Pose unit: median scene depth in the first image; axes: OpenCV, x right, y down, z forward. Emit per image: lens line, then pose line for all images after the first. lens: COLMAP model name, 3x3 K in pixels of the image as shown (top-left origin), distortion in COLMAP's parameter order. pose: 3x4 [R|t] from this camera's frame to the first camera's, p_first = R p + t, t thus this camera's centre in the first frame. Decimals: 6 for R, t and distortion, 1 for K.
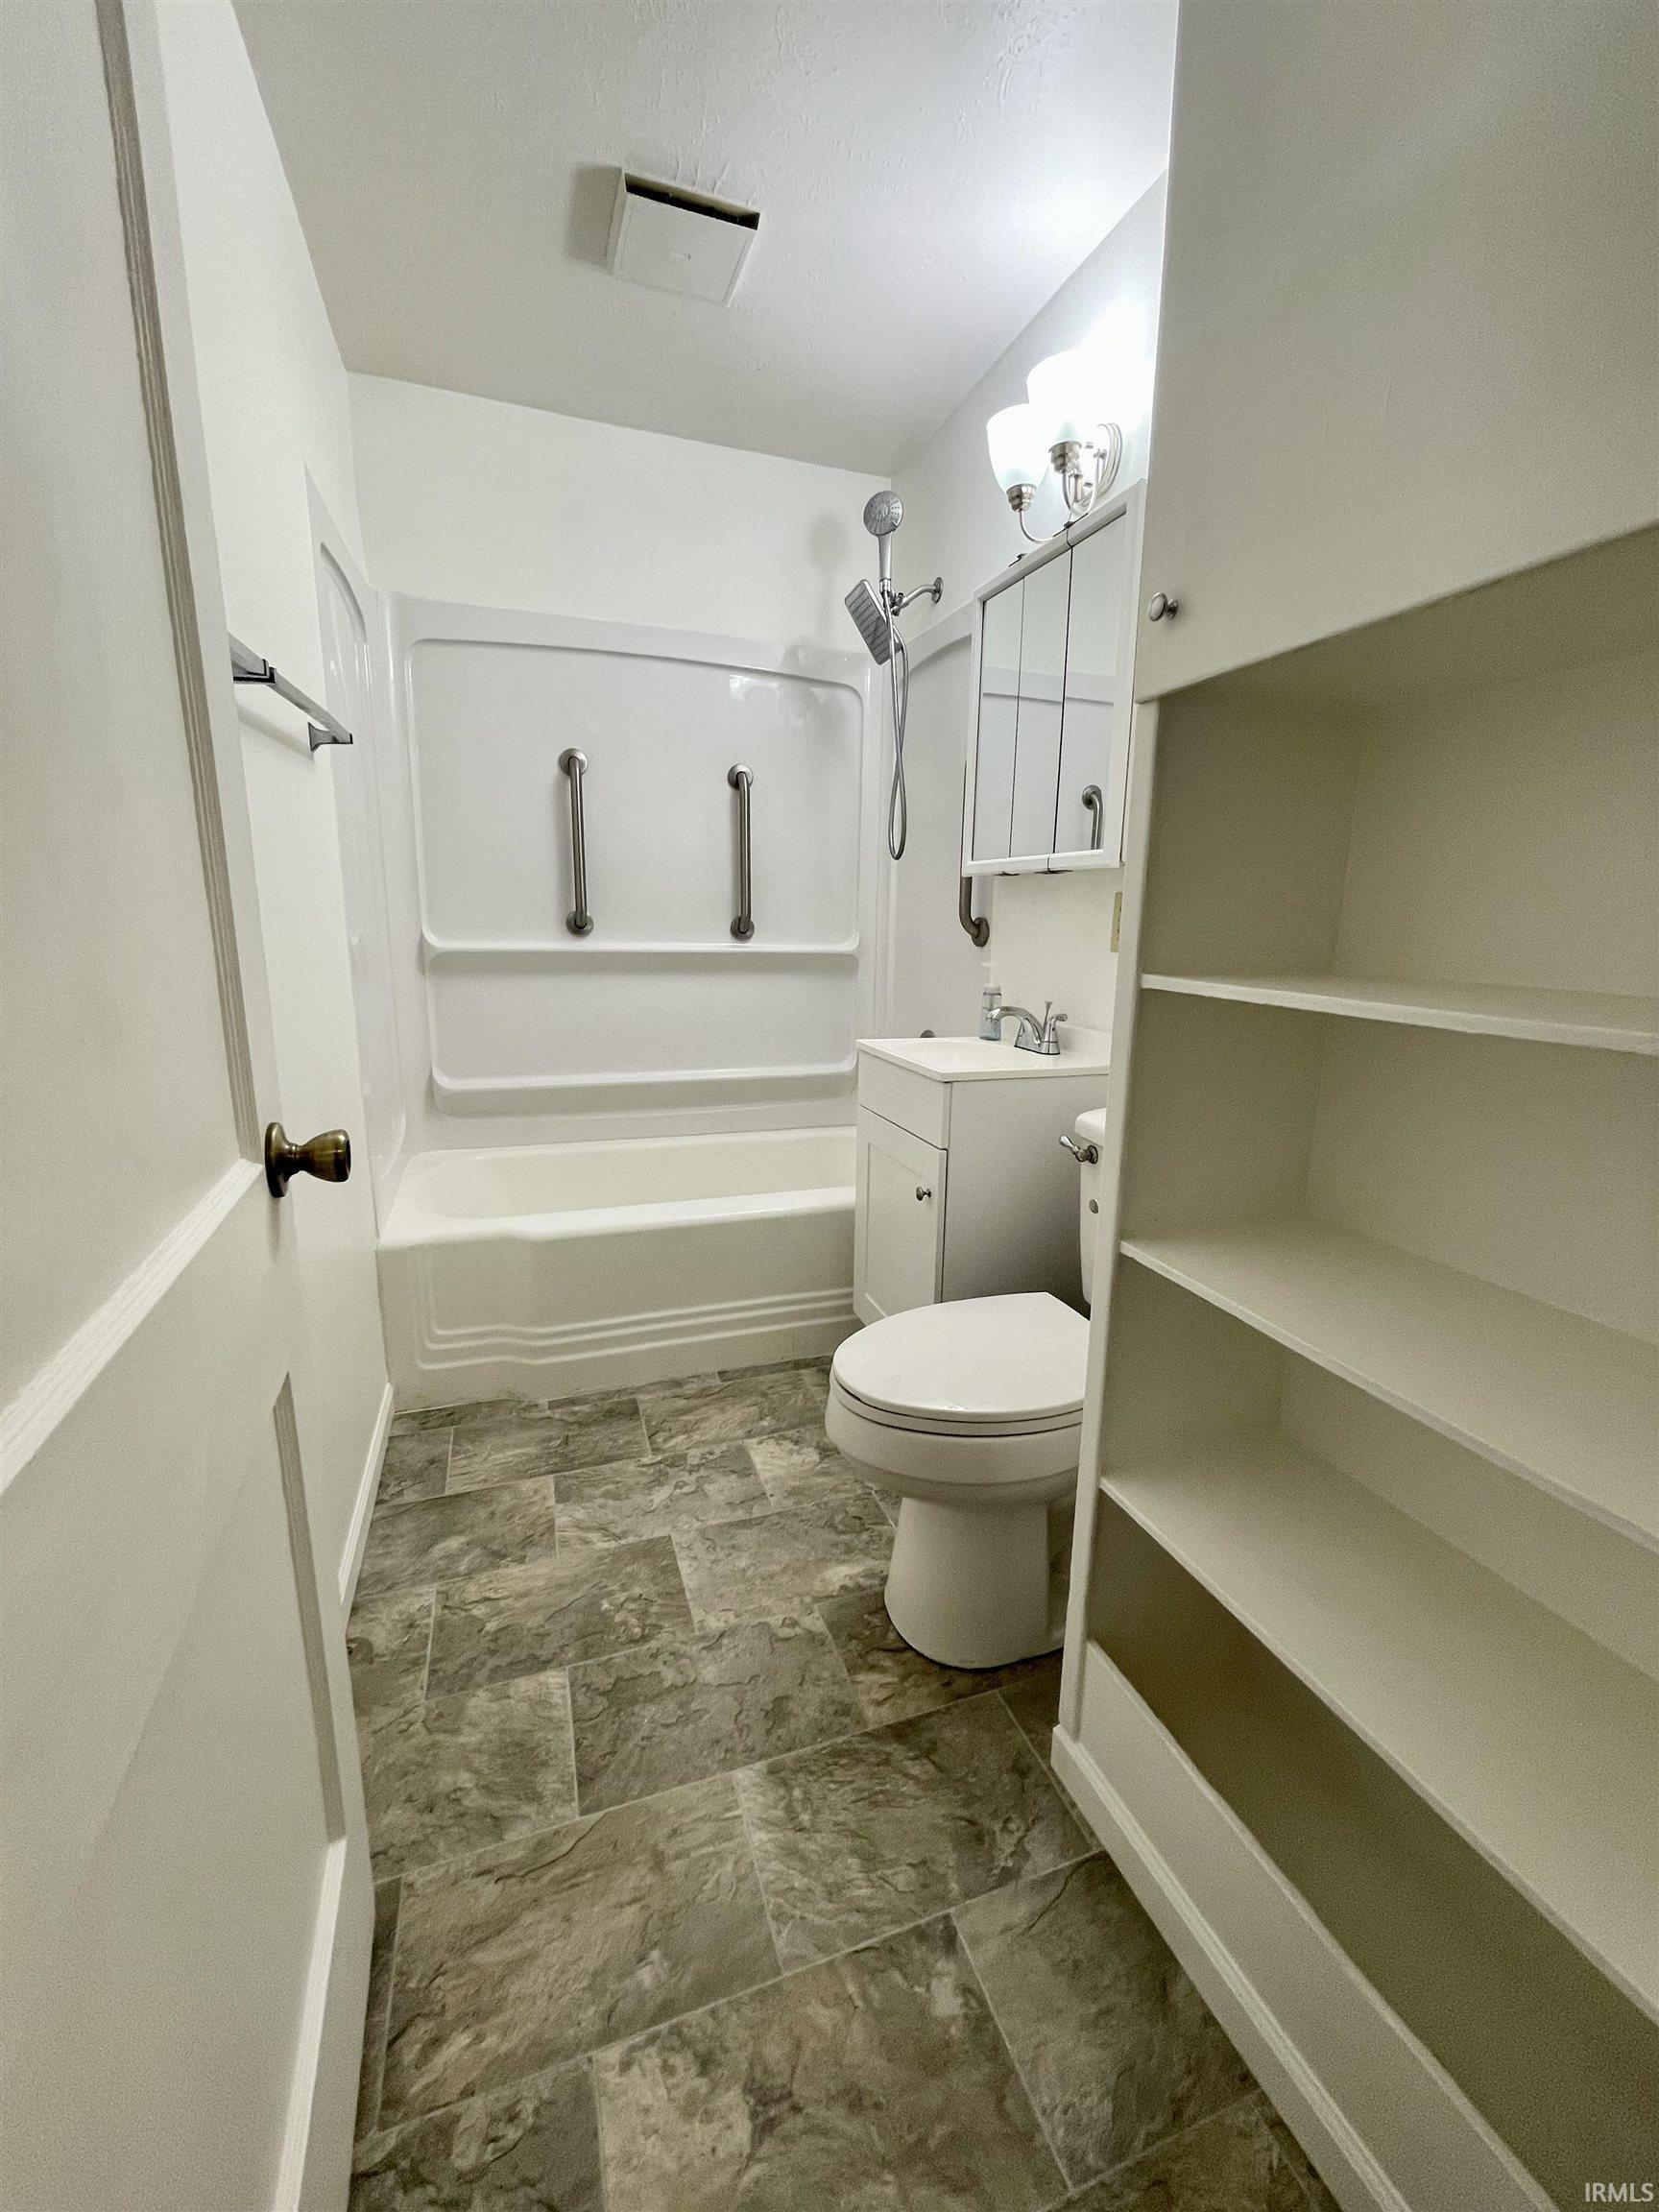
lens RADIAL K [[898.4, 0, 833.5], [0, 898.4, 1096.5], [0, 0, 1]] dist [0.003610, 0.000600]
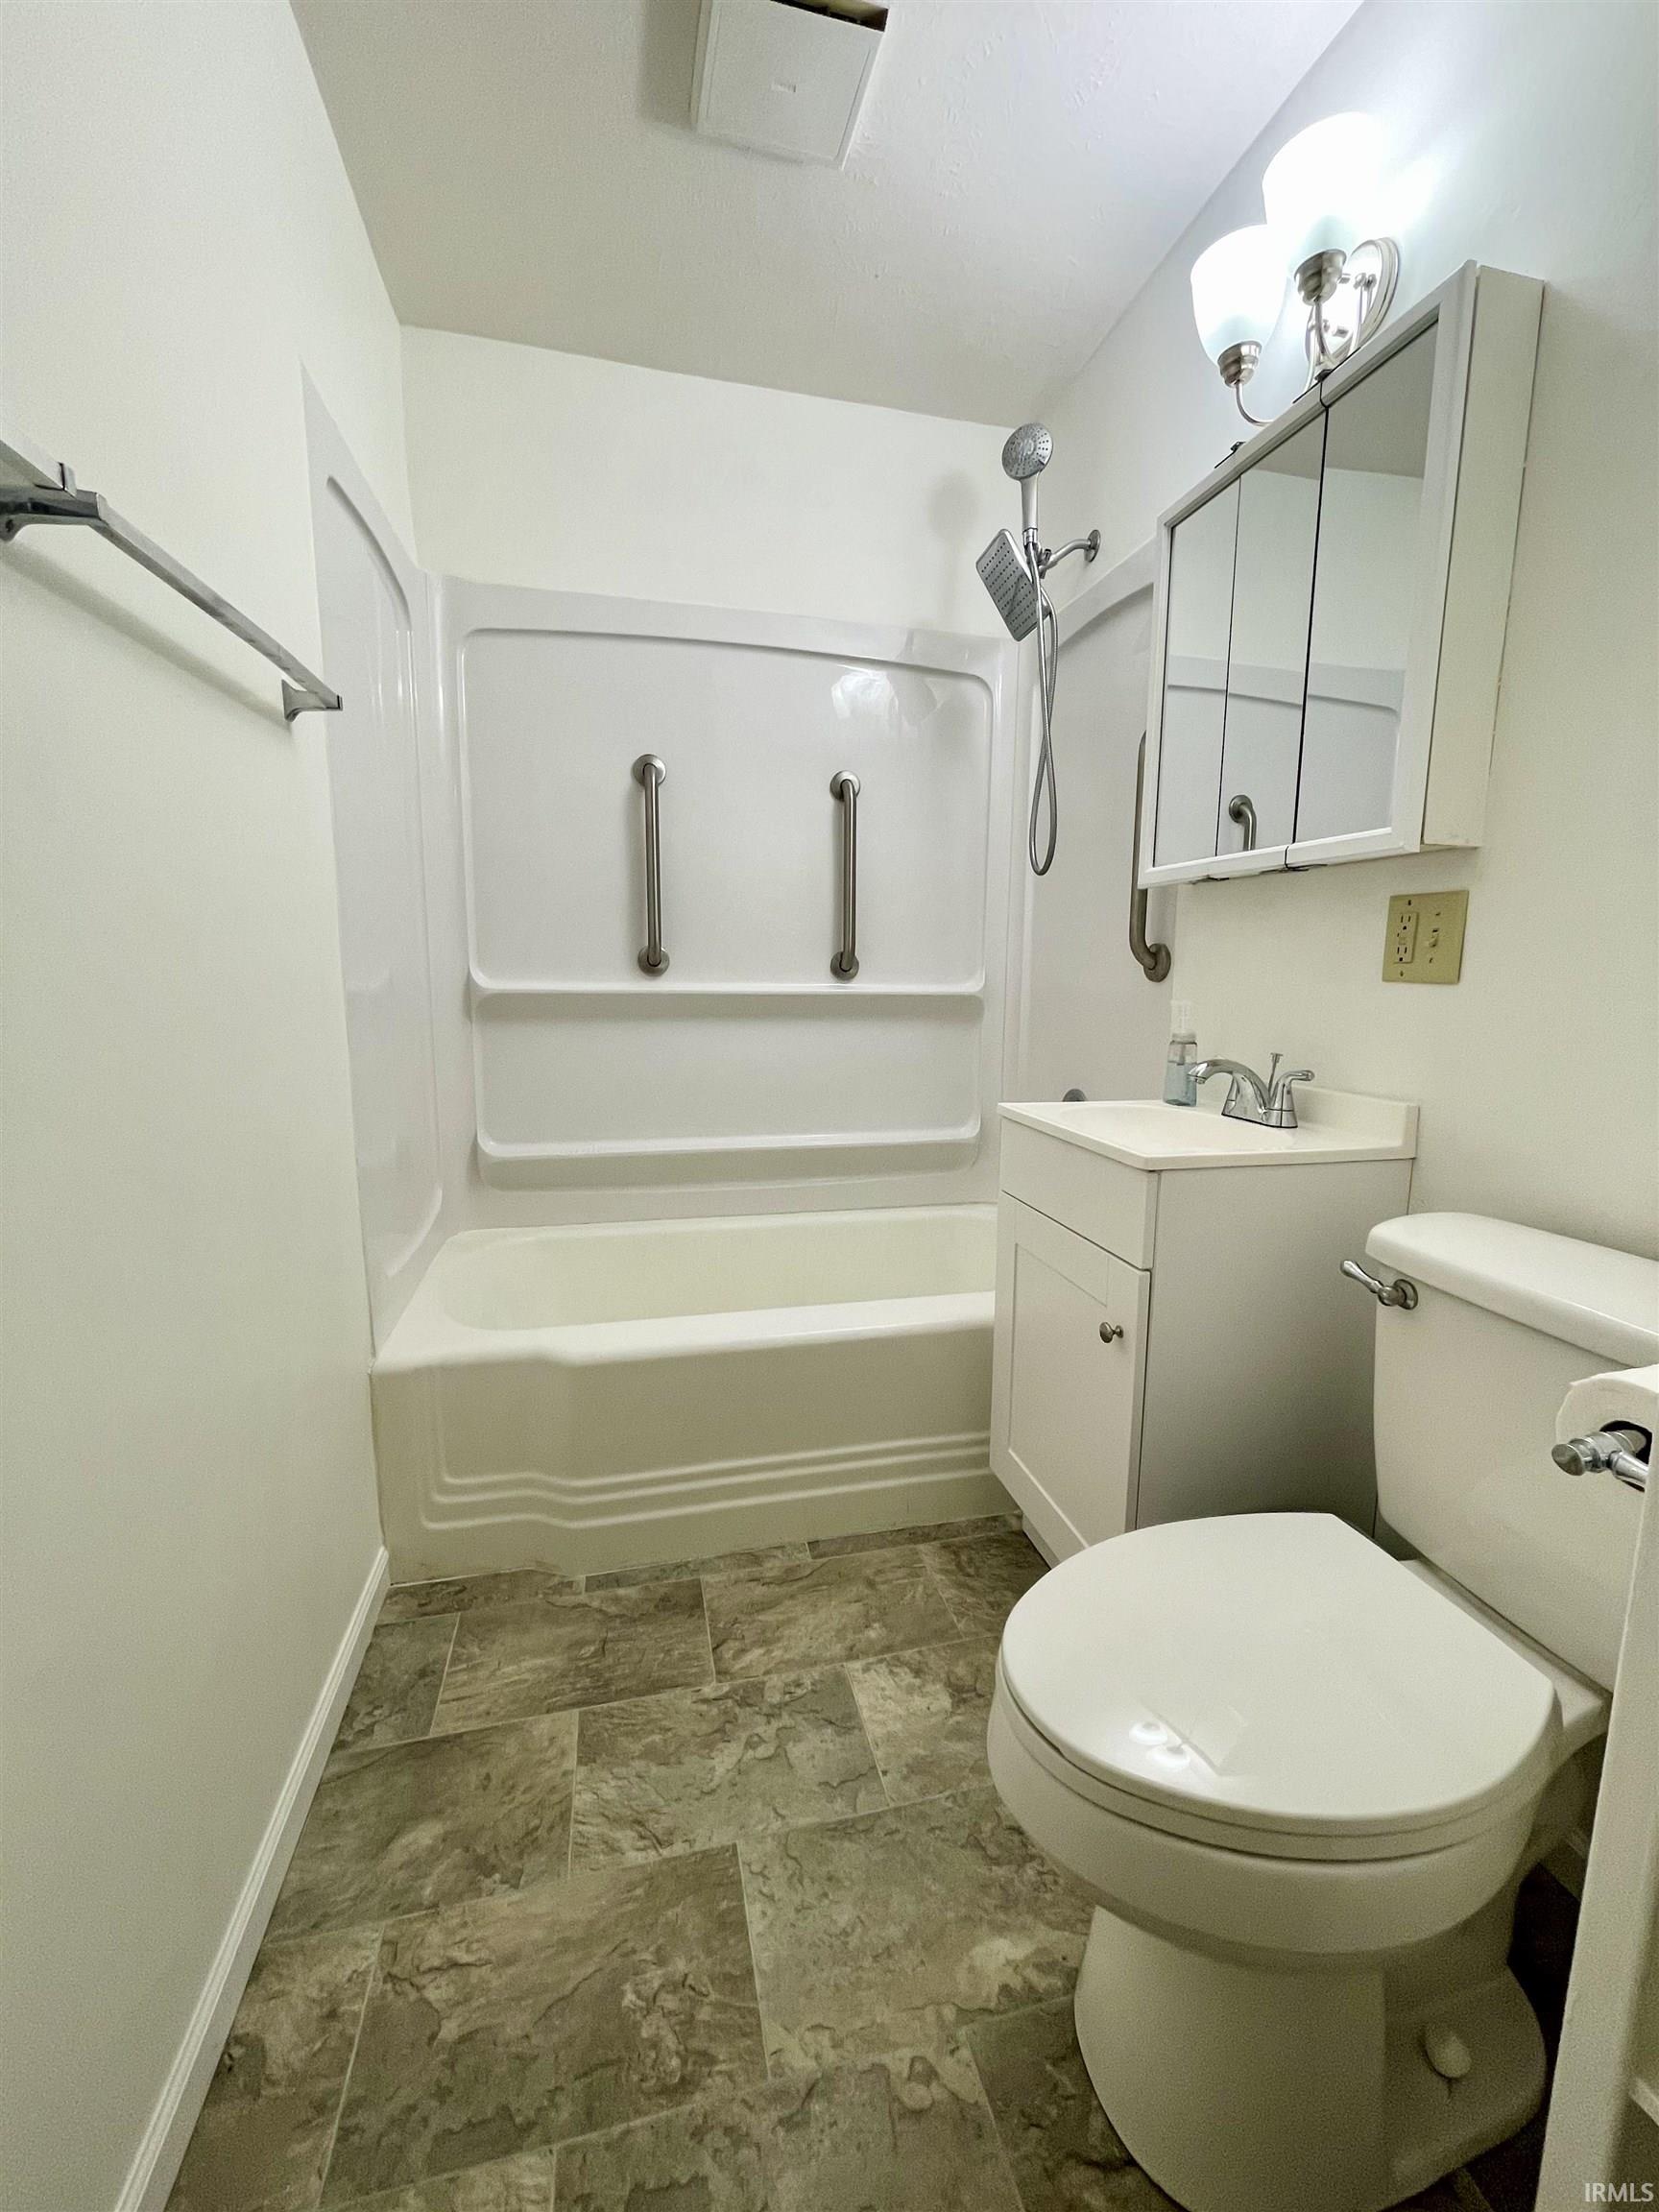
lens RADIAL K [[898.4, 0, 833.5], [0, 898.4, 1096.5], [0, 0, 1]] dist [0.003610, 0.000600]
pose [[0.994586, 0.006714, -0.103699, -0.037199], [-0.012843, 0.998201, -0.058557, -0.025719], [0.103120, 0.059571, 0.992883, 0.266043]]
